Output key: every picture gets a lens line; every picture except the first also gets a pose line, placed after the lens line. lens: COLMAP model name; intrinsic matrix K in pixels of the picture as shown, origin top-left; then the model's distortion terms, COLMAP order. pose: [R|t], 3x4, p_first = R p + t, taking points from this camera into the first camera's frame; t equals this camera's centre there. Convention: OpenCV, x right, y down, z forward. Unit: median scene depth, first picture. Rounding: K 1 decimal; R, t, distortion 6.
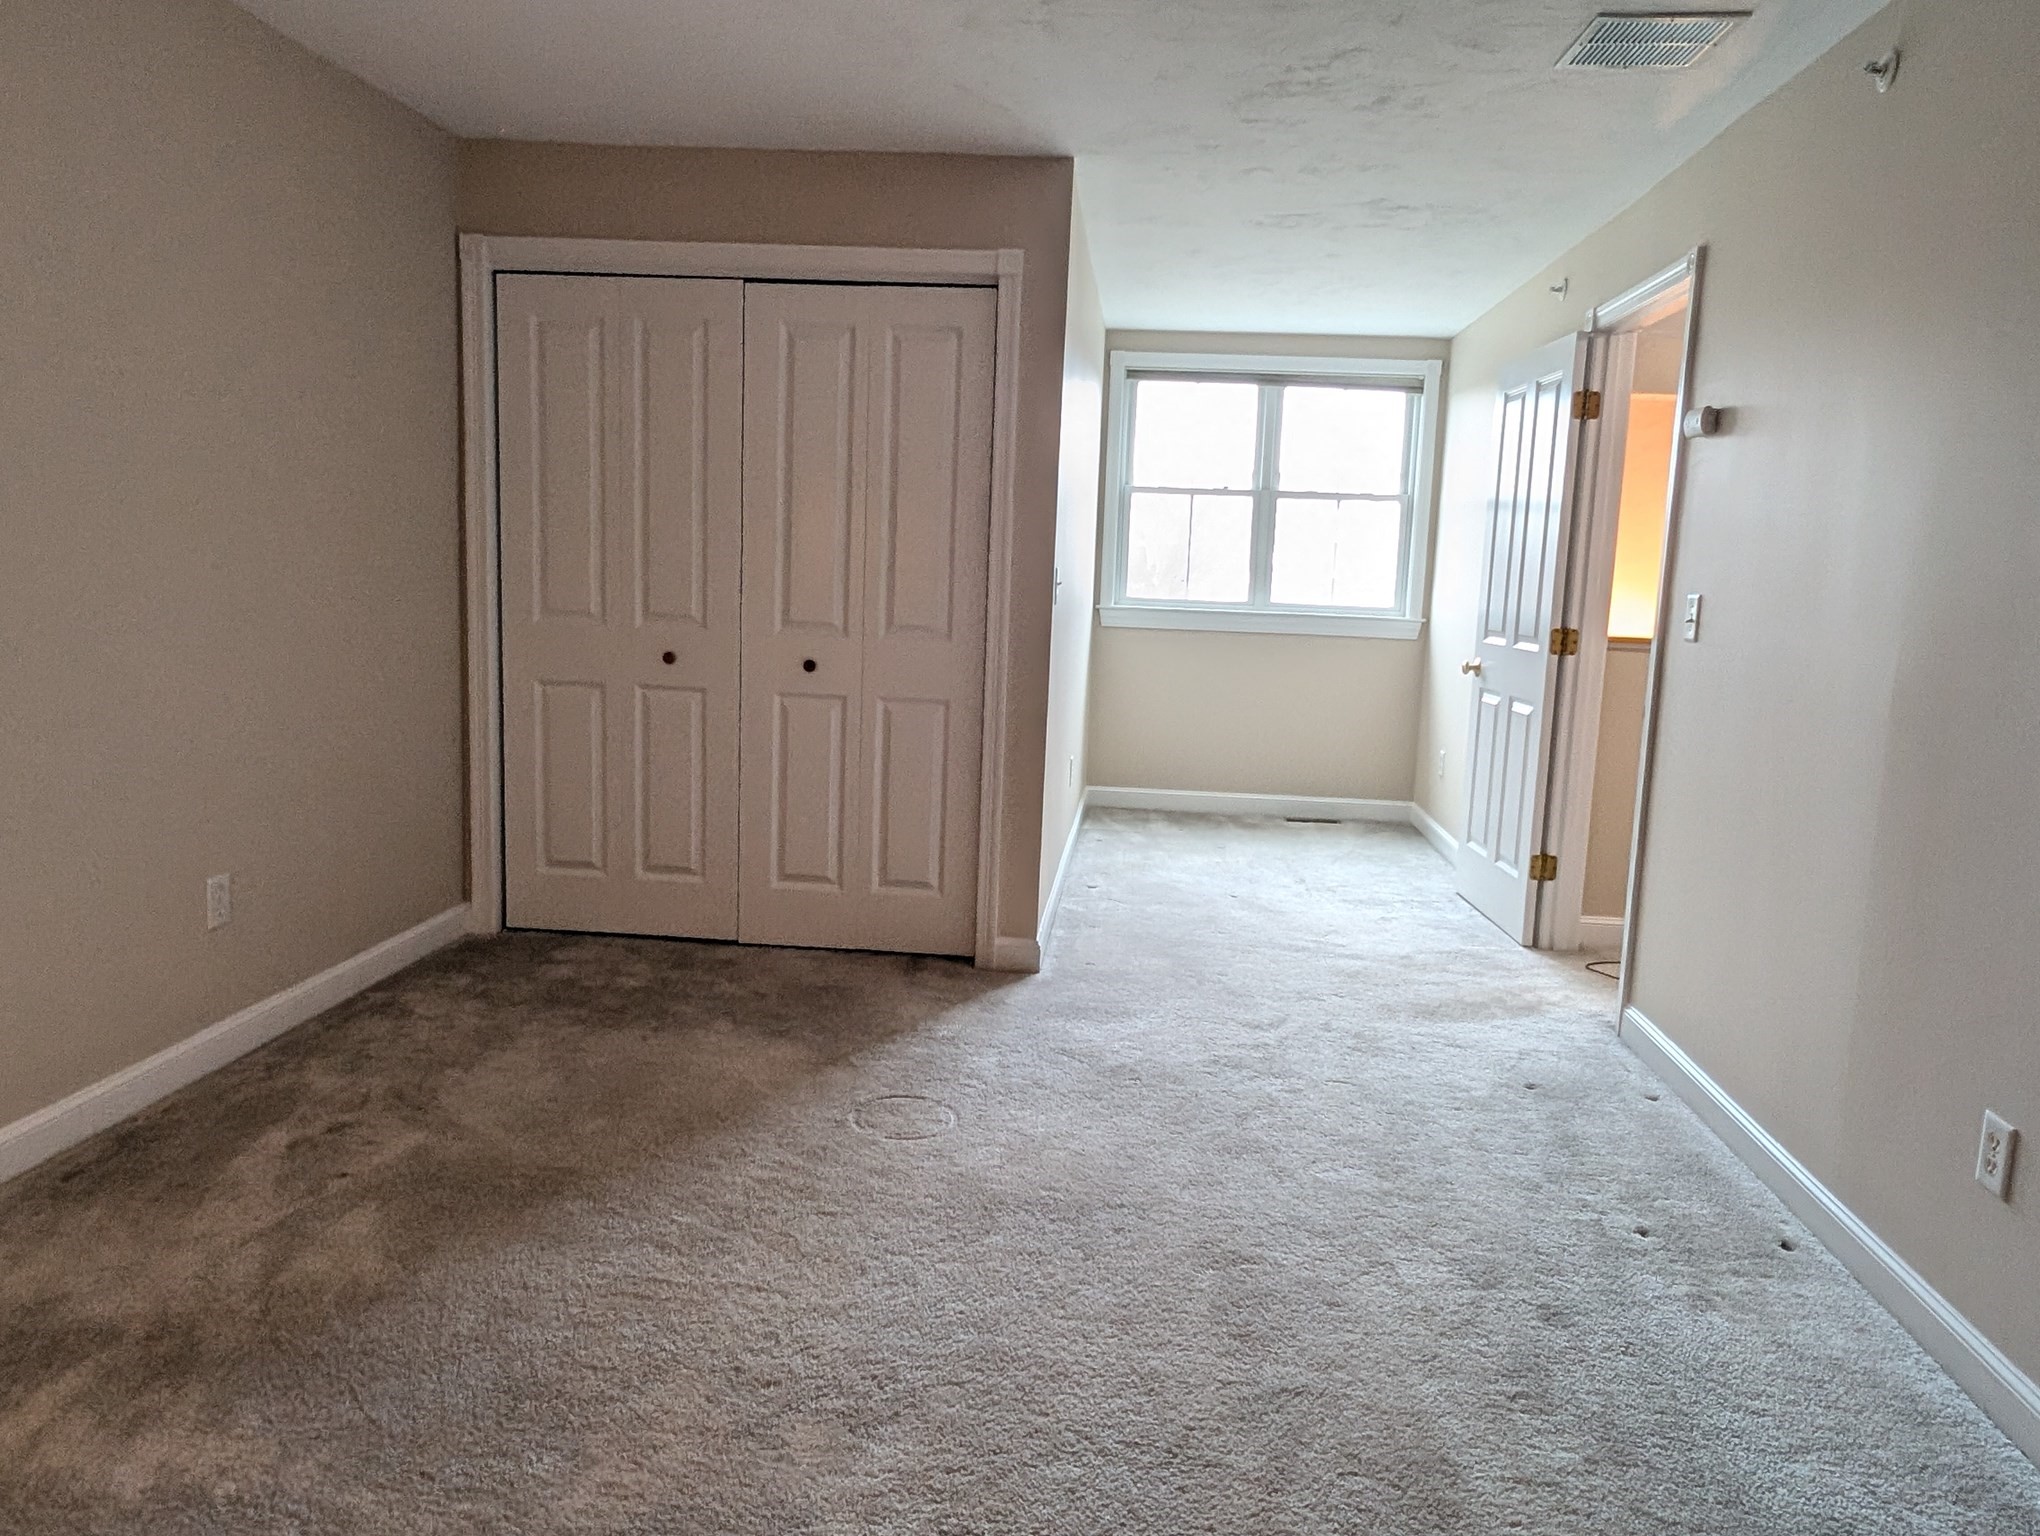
lens RADIAL K [[1433.8, 0, 1027.3], [0, 1433.8, 770.3], [0, 0, 1]] dist [-0.004712, 0.008223]
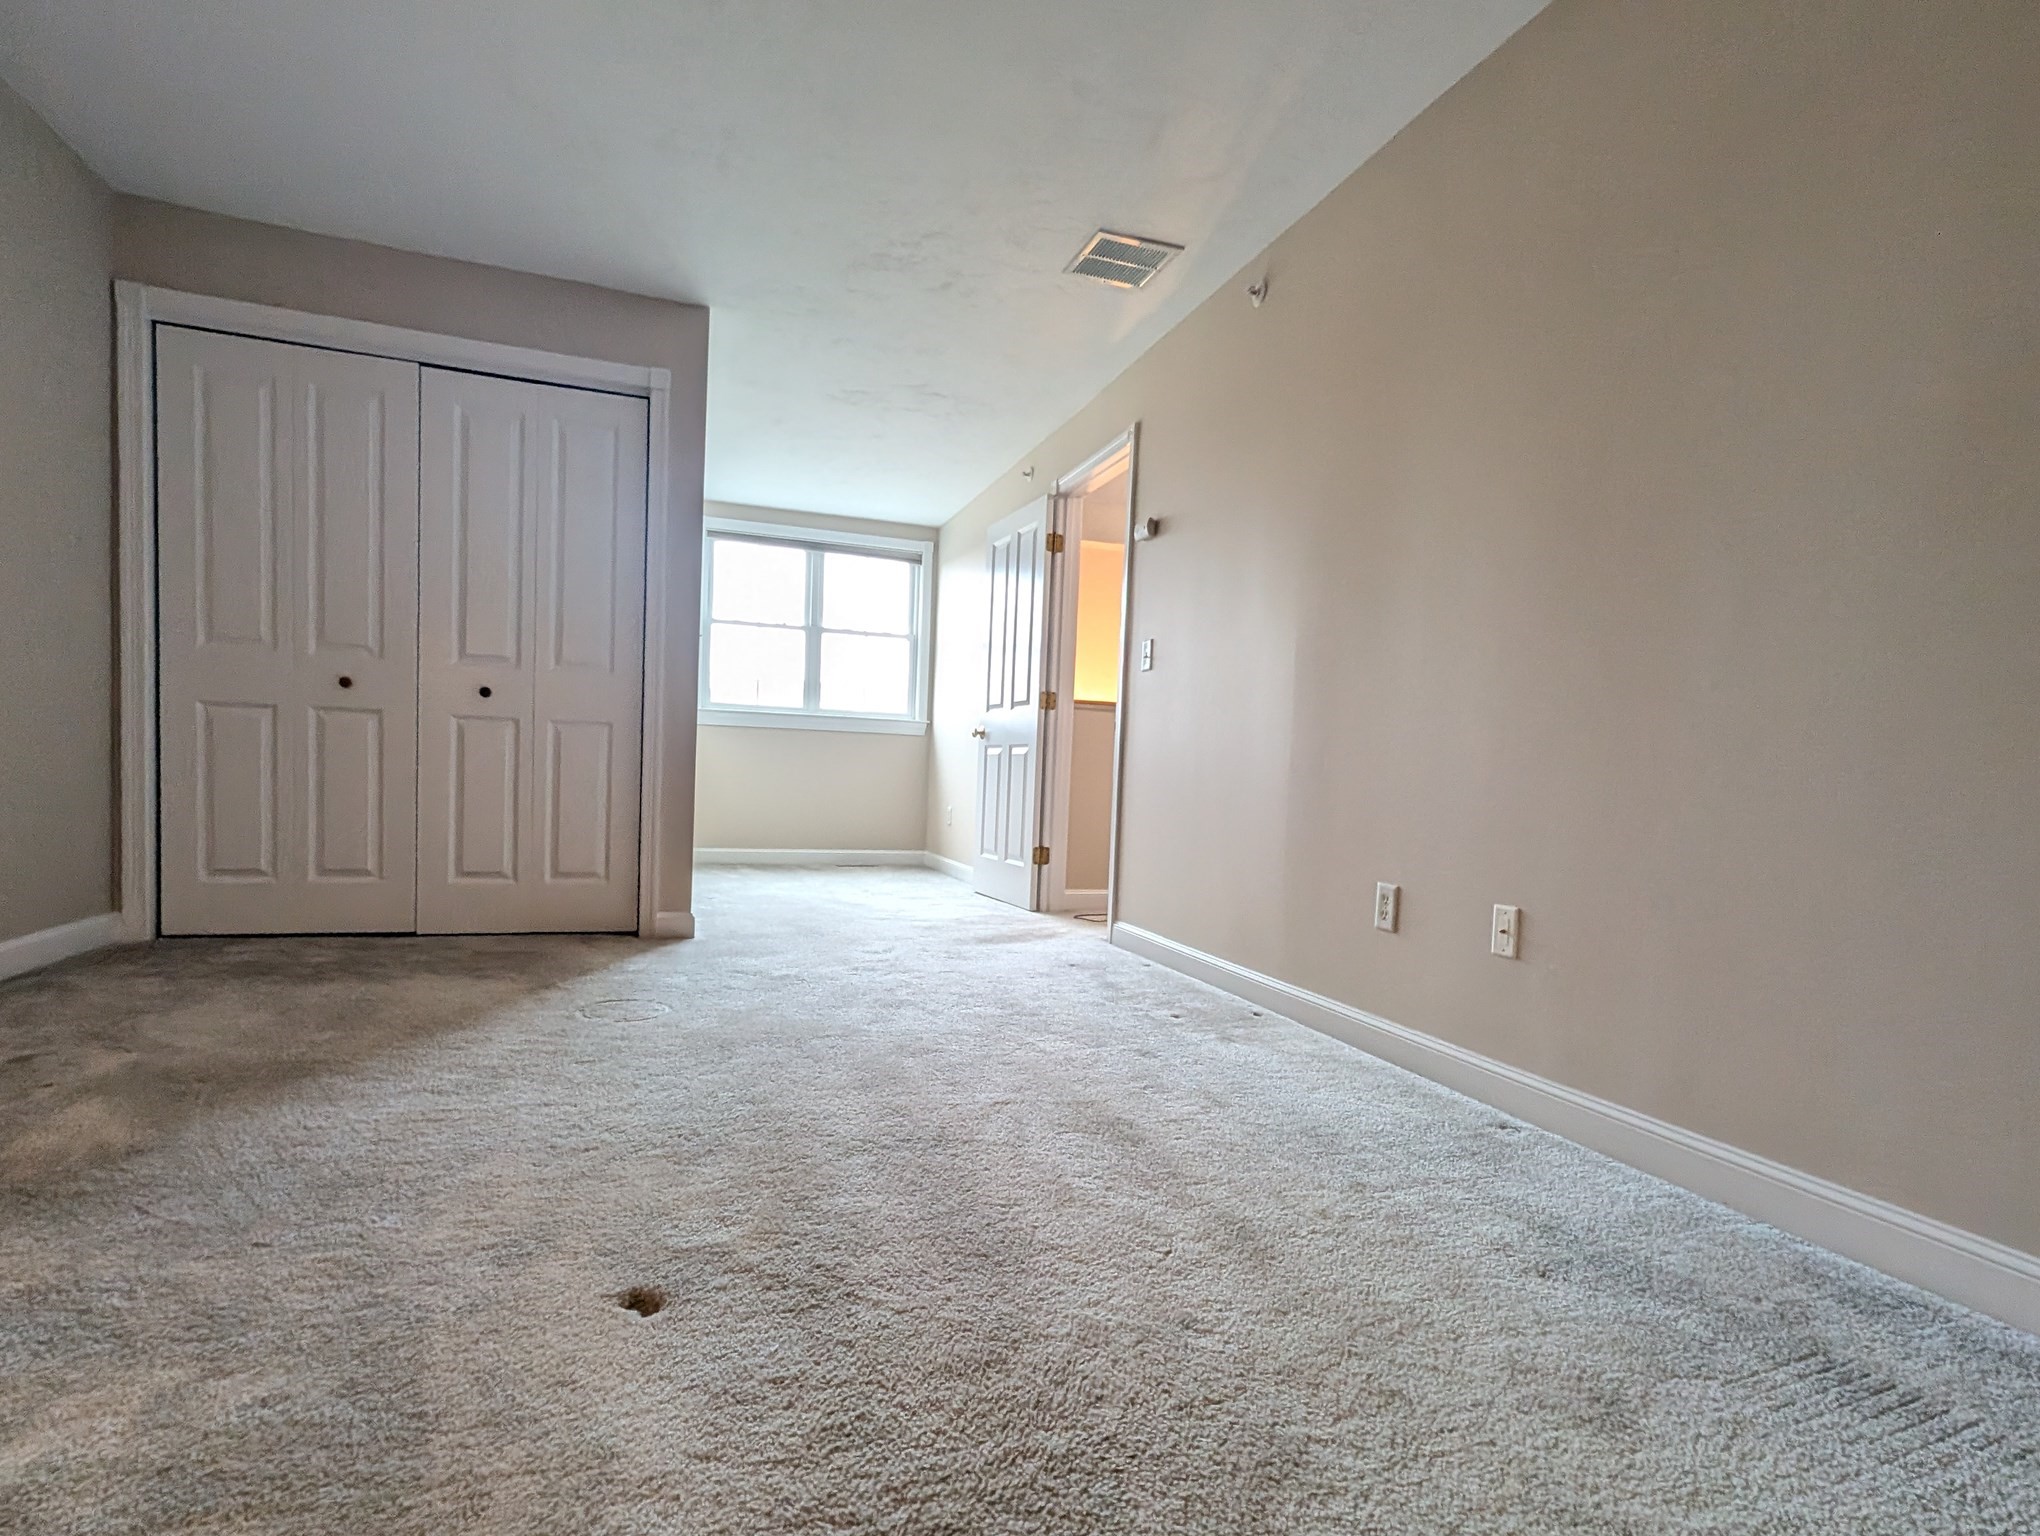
lens RADIAL K [[1043.7, 0, 1018.8], [0, 1043.7, 841.5], [0, 0, 1]] dist [0.004673, -0.000302]
pose [[0.914749, -0.024697, 0.403267, -0.100985], [0.052838, 0.996870, -0.058803, 0.127950], [-0.400552, 0.075098, 0.913191, 0.037398]]
